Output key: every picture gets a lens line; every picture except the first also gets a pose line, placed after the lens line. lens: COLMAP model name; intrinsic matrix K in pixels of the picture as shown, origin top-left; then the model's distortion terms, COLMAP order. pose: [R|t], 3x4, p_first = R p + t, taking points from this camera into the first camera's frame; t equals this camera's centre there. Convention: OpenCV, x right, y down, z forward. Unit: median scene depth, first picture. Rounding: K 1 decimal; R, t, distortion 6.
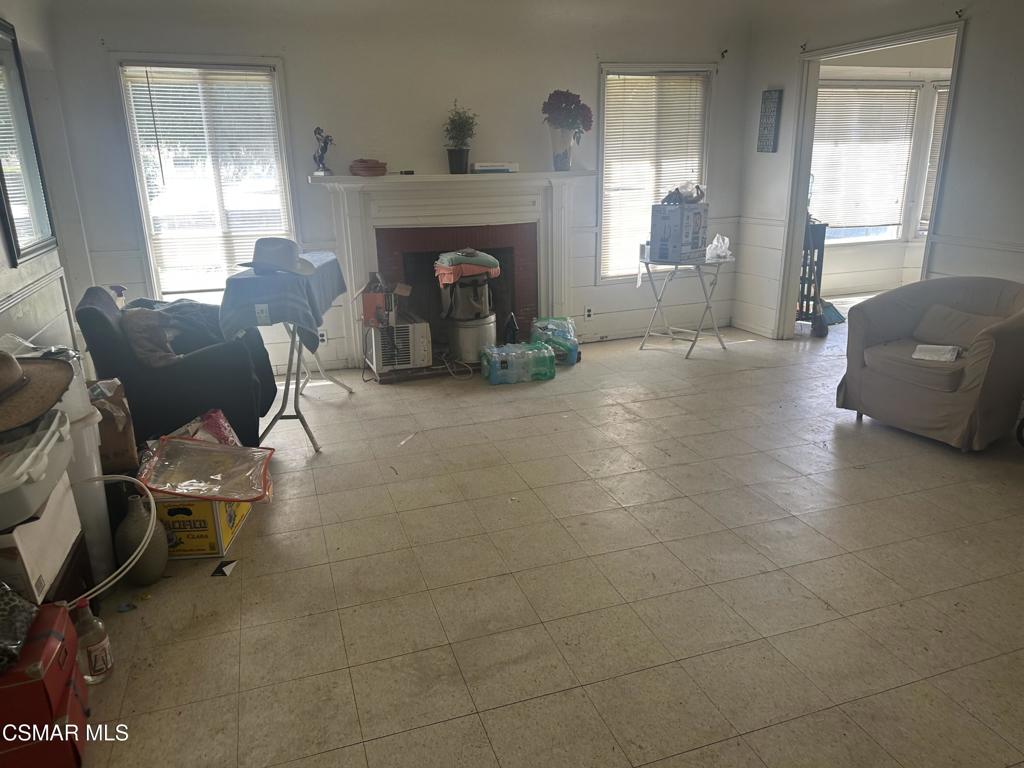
lens RADIAL K [[710.7, 0, 517.0], [0, 710.7, 391.9], [0, 0, 1]] dist [0.064083, -0.091529]
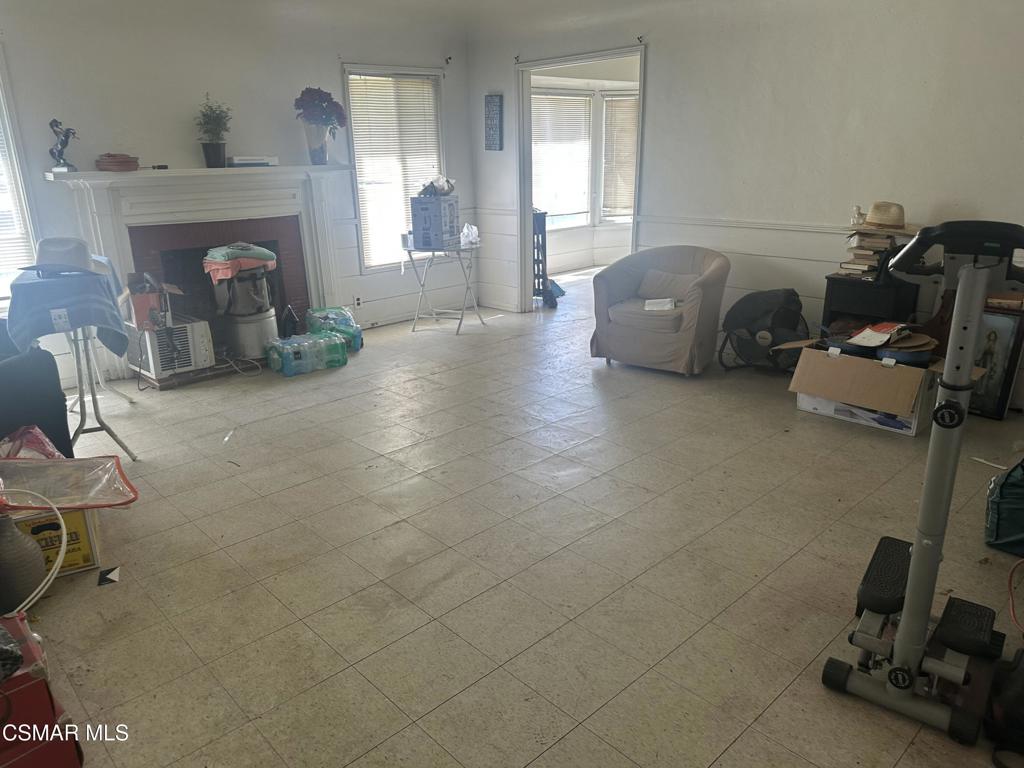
lens RADIAL K [[710.7, 0, 517.7], [0, 710.7, 395.1], [0, 0, 1]] dist [0.064083, -0.091529]
pose [[0.906054, -0.131588, 0.402181, -0.149290], [0.129029, 0.991072, 0.033583, 0.024069], [-0.403010, 0.021465, 0.914944, -0.061014]]
